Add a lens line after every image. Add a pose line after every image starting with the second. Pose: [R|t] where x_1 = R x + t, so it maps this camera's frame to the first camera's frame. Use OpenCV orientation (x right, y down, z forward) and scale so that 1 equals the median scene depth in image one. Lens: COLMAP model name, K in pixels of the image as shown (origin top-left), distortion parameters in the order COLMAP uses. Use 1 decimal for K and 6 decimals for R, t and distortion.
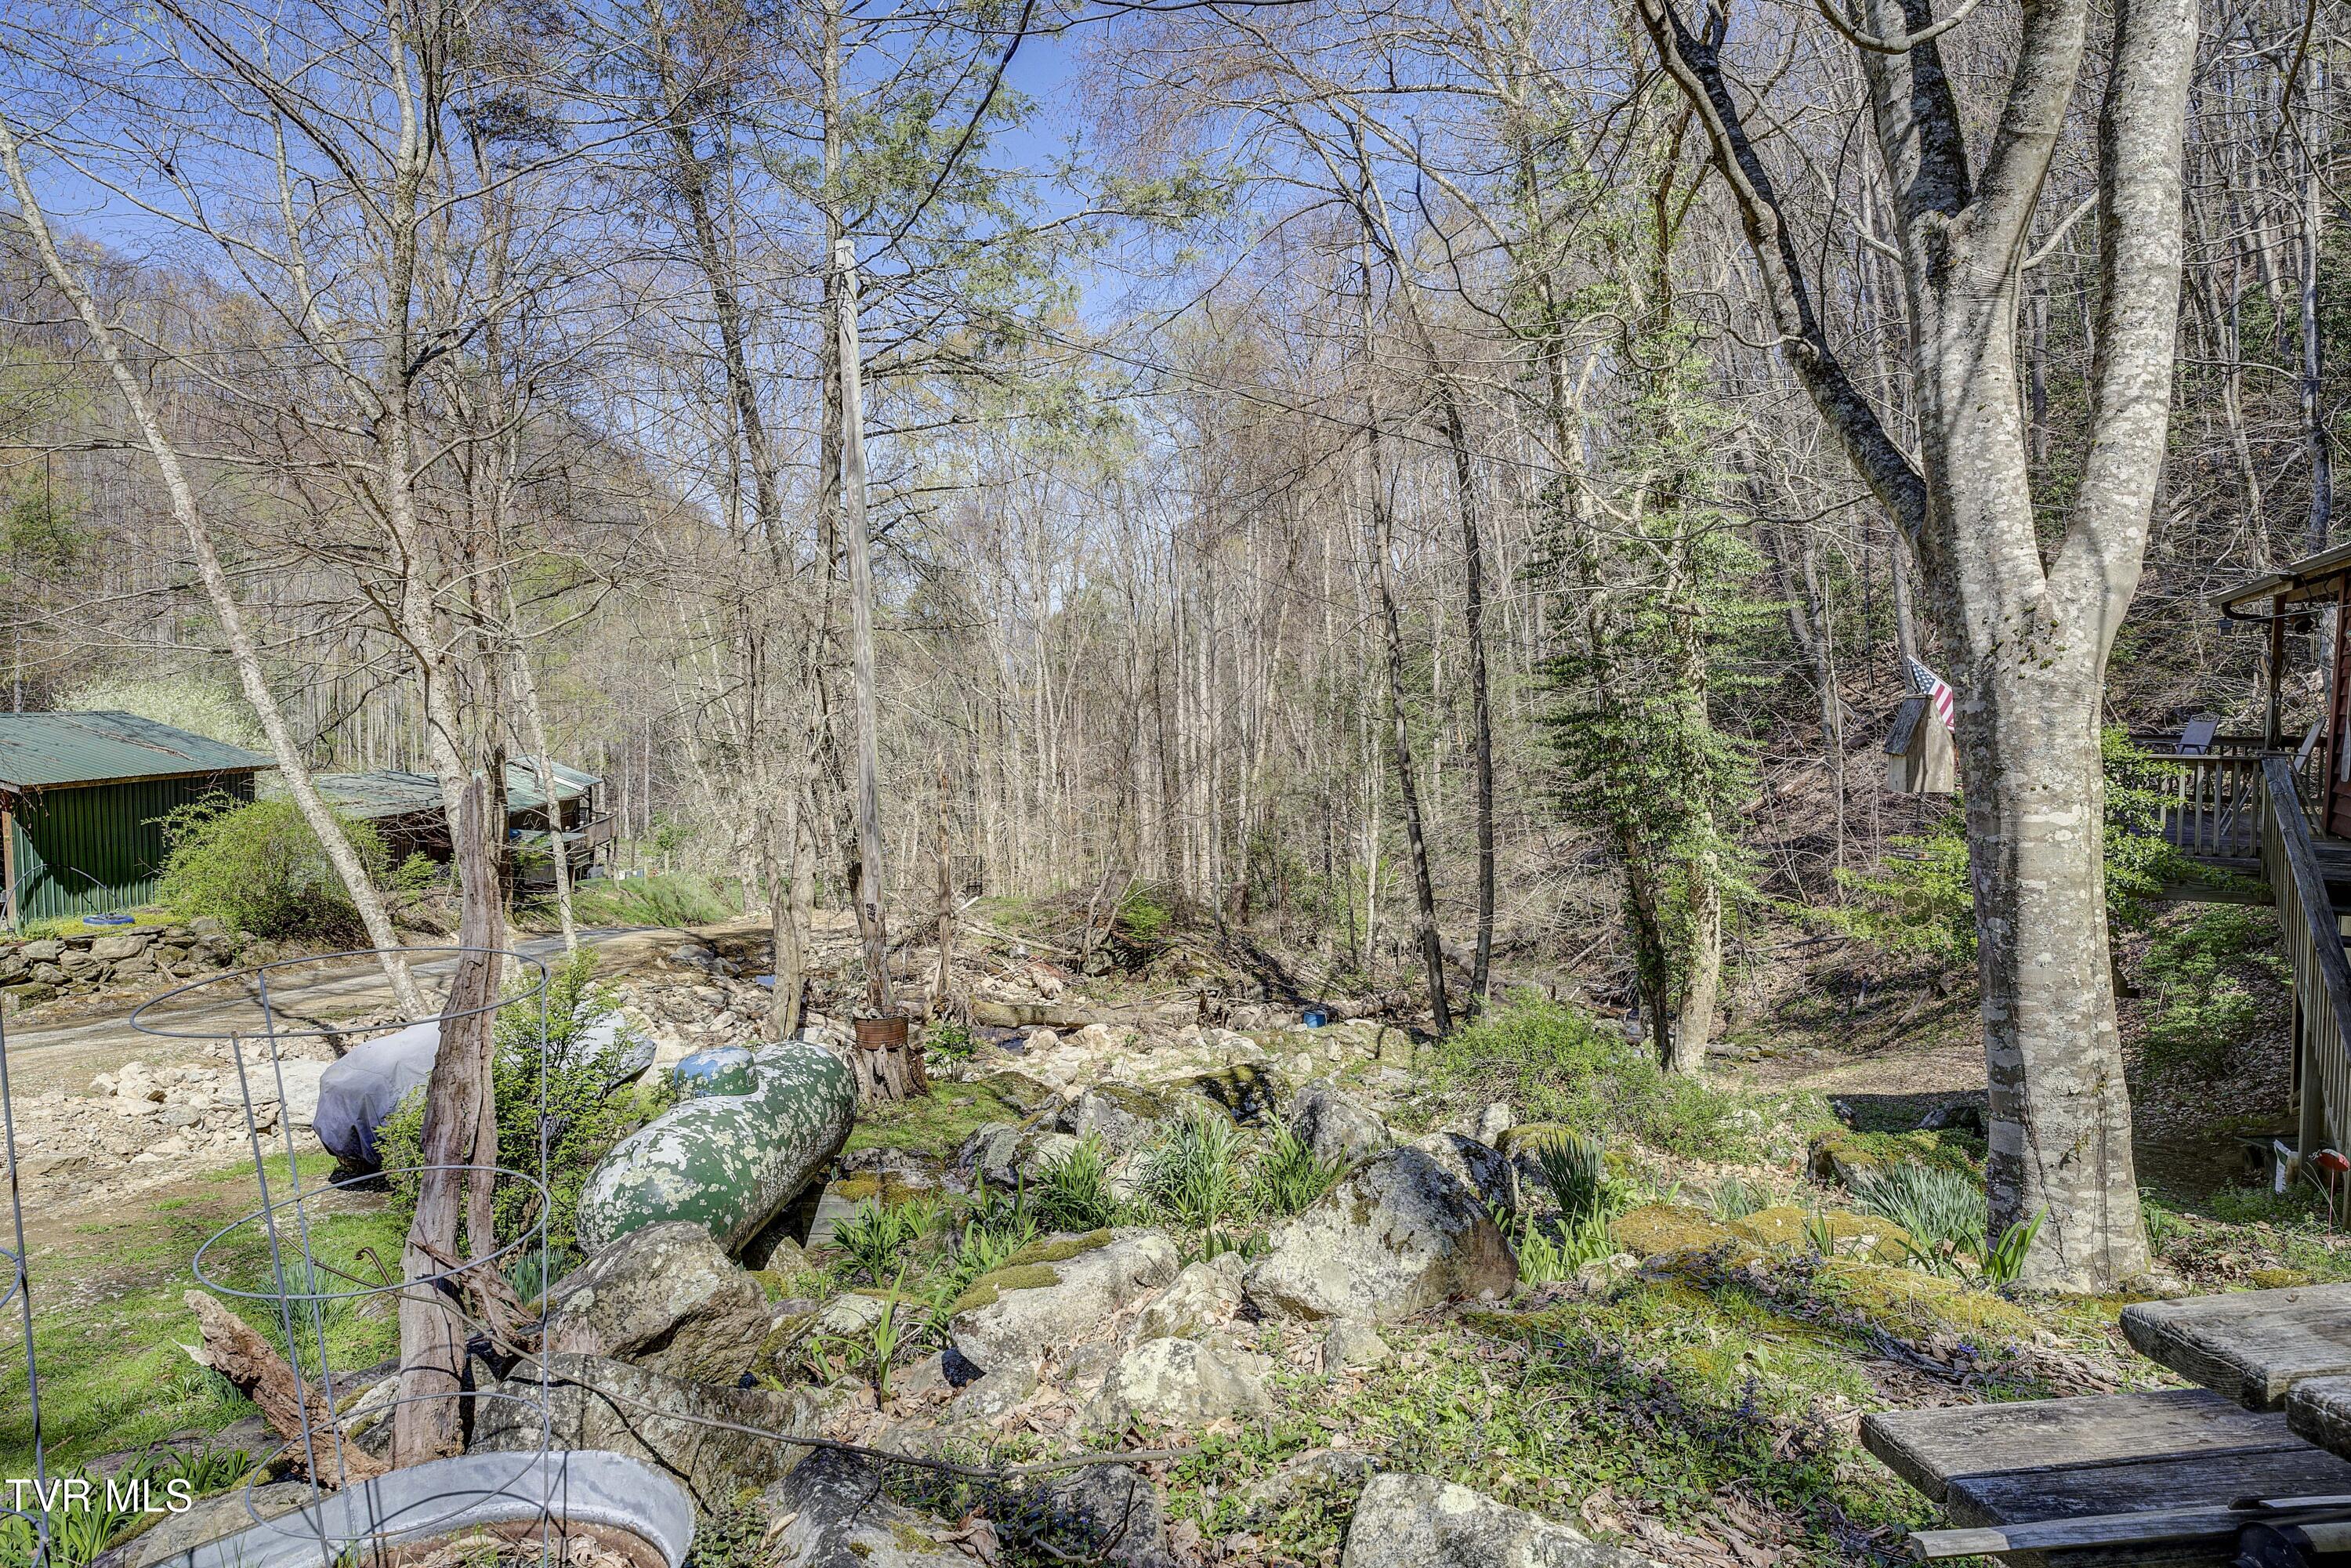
lens RADIAL K [[1454.0, 0, 1173.0], [0, 1454.0, 780.3], [0, 0, 1]] dist [0.011176, 0.003156]
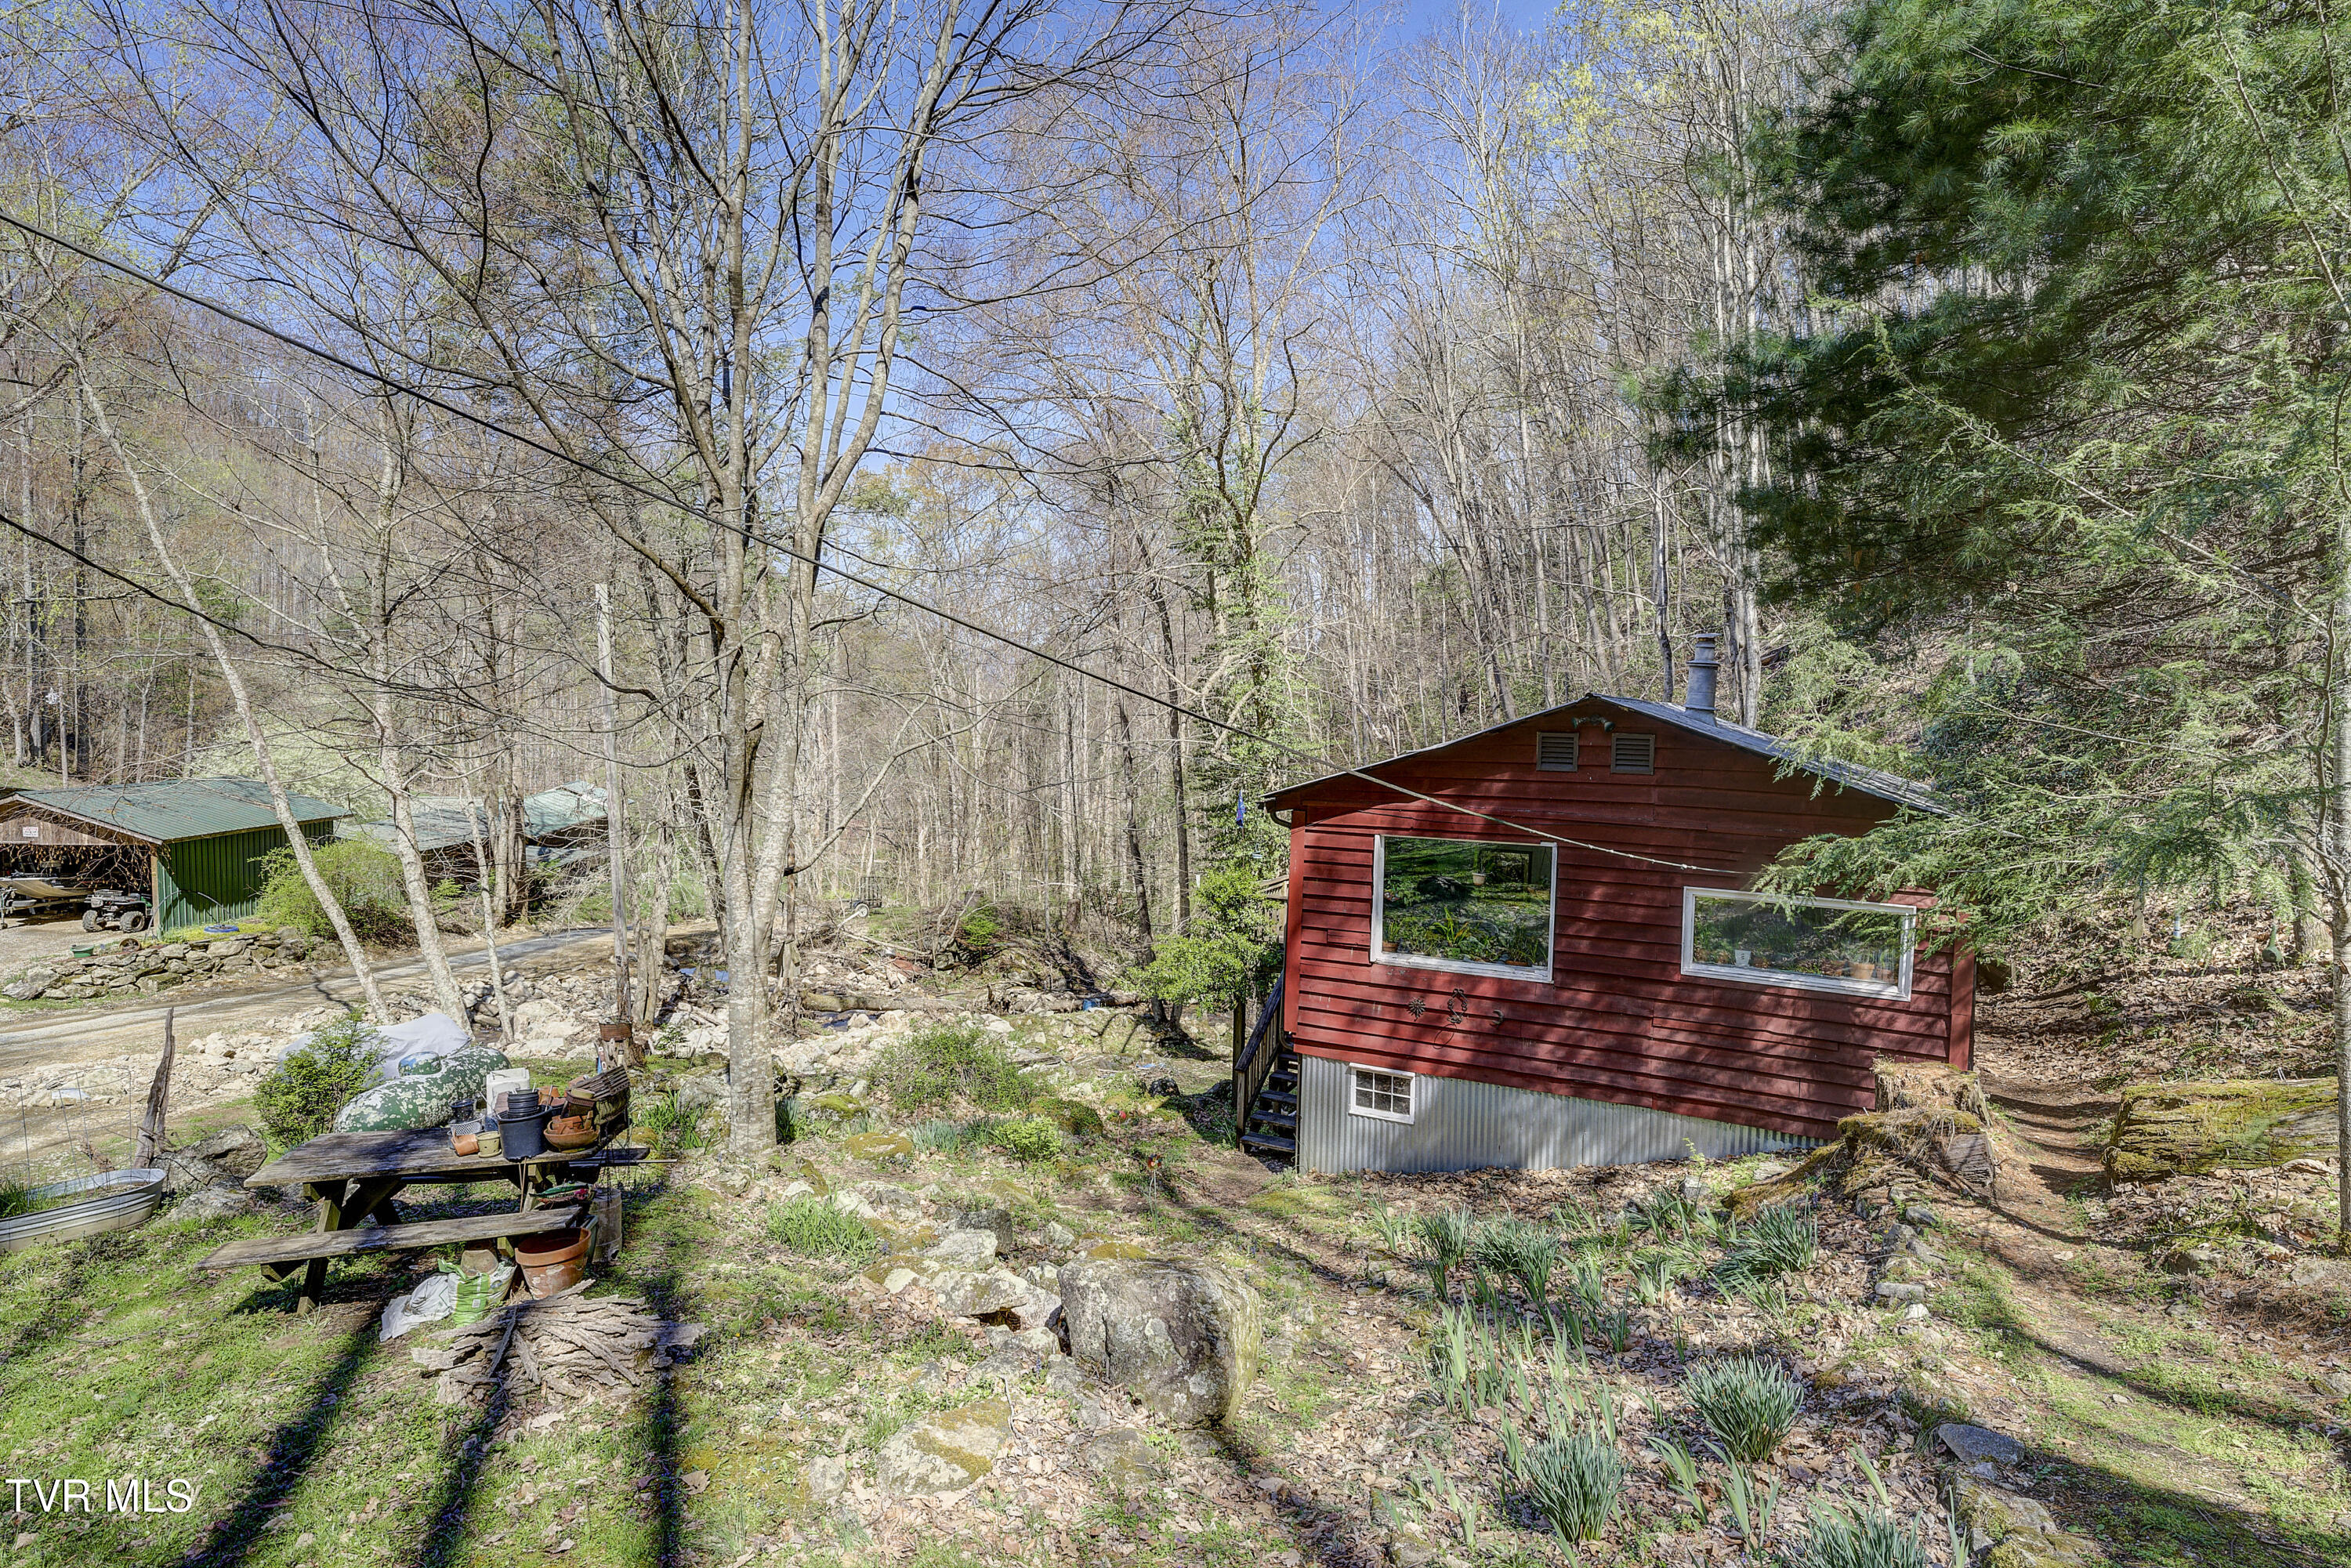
lens RADIAL K [[1214.5, 0, 1177.0], [0, 1214.5, 786.0], [0, 0, 1]] dist [0.000416, -0.002039]
pose [[0.999812, 0.017596, 0.008134, 0.224734], [-0.017605, 0.999845, 0.000951, -0.066762], [-0.008116, -0.001094, 0.999966, -0.233073]]
